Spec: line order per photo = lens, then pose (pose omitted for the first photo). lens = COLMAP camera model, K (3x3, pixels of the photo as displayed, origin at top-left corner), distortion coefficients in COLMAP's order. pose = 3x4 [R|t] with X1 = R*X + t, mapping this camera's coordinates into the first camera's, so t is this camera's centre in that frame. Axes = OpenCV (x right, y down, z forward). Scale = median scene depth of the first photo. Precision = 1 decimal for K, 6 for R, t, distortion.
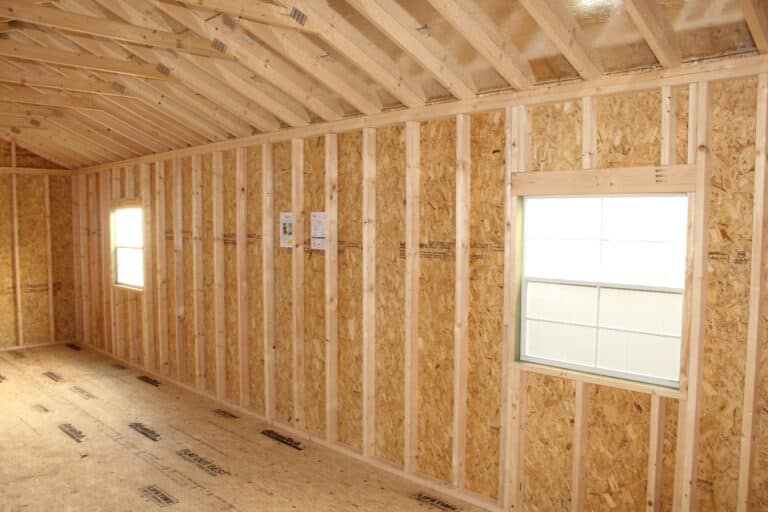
lens RADIAL K [[654.6, 0, 397.5], [0, 654.6, 244.9], [0, 0, 1]] dist [-0.131417, 0.073077]
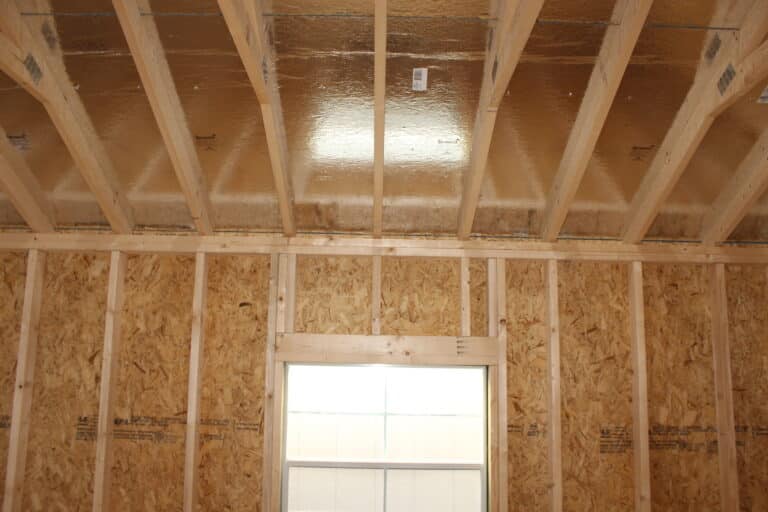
lens RADIAL K [[654.6, 0, 384.8], [0, 654.6, 262.1], [0, 0, 1]] dist [-0.131417, 0.073077]
pose [[0.693447, 0.150777, 0.704555, -0.288981], [0.012579, 0.975177, -0.221071, -0.011876], [-0.720397, 0.162164, 0.674337, 0.294691]]
